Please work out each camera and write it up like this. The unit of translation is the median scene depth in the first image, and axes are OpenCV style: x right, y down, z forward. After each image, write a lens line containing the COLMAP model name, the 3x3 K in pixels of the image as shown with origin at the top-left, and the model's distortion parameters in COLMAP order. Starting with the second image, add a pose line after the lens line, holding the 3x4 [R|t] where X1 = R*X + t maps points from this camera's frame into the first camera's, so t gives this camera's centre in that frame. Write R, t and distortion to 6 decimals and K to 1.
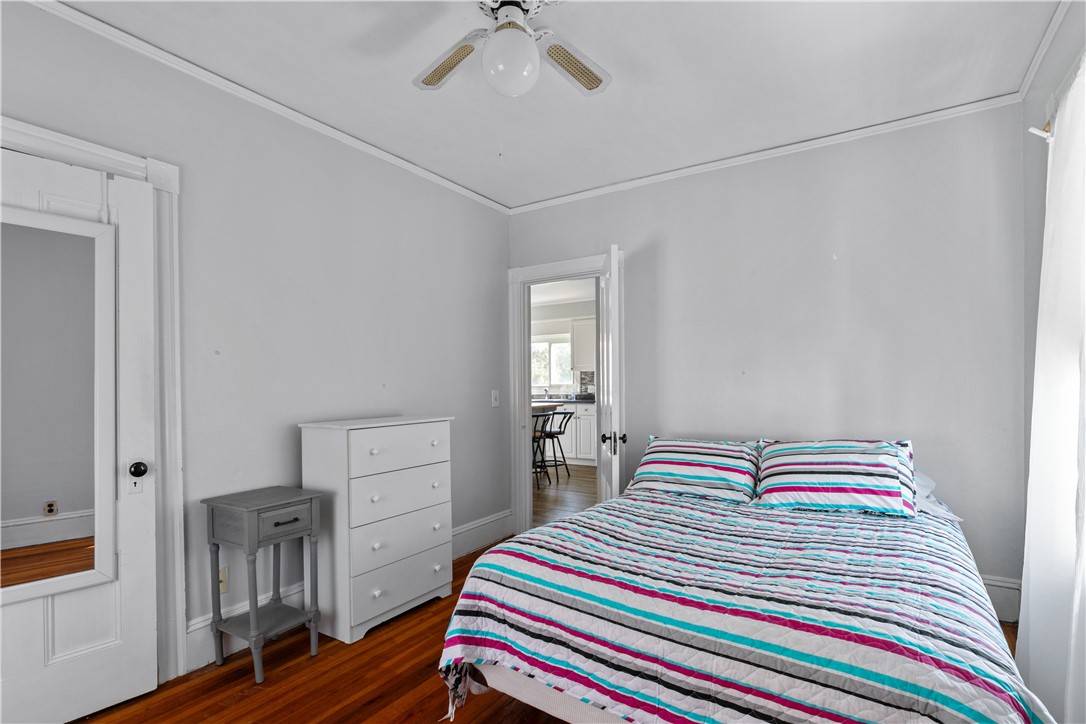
lens RADIAL K [[533.2, 0, 538.3], [0, 533.2, 385.6], [0, 0, 1]] dist [-0.001232, -0.000214]
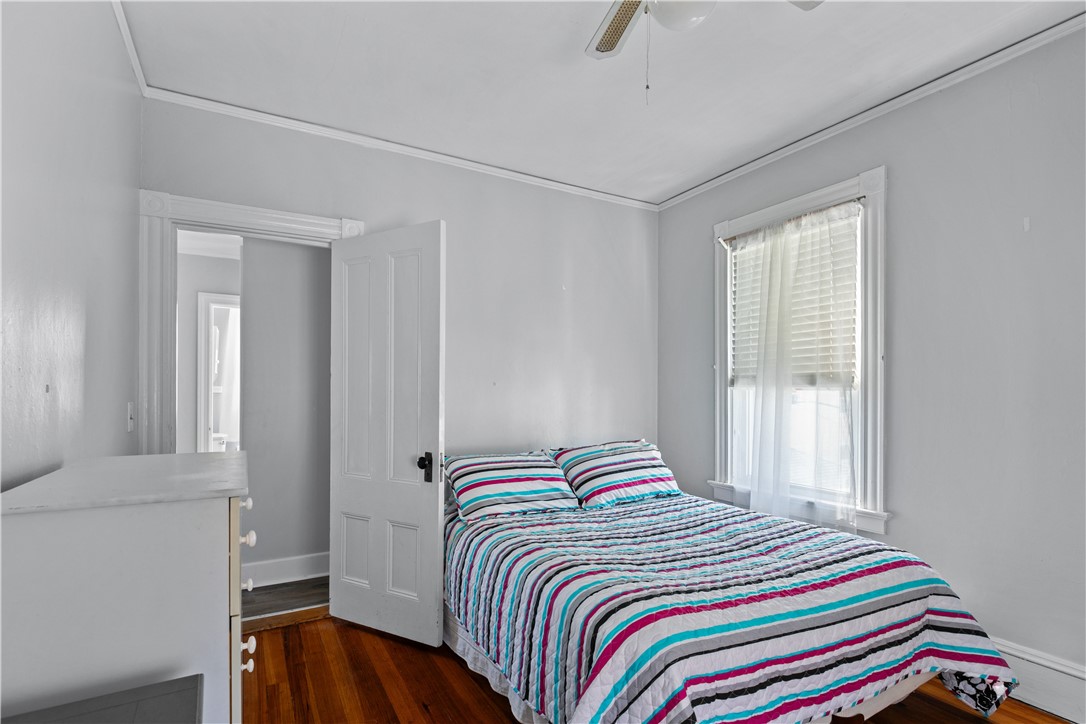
lens RADIAL K [[536.6, 0, 545.3], [0, 536.6, 391.5], [0, 0, 1]] dist [-0.001932, -0.000329]
pose [[0.458254, 0.016372, 0.888670, -0.669344], [-0.007564, 0.999866, -0.014520, 0.006164], [-0.888789, -0.000068, 0.458316, 0.651561]]
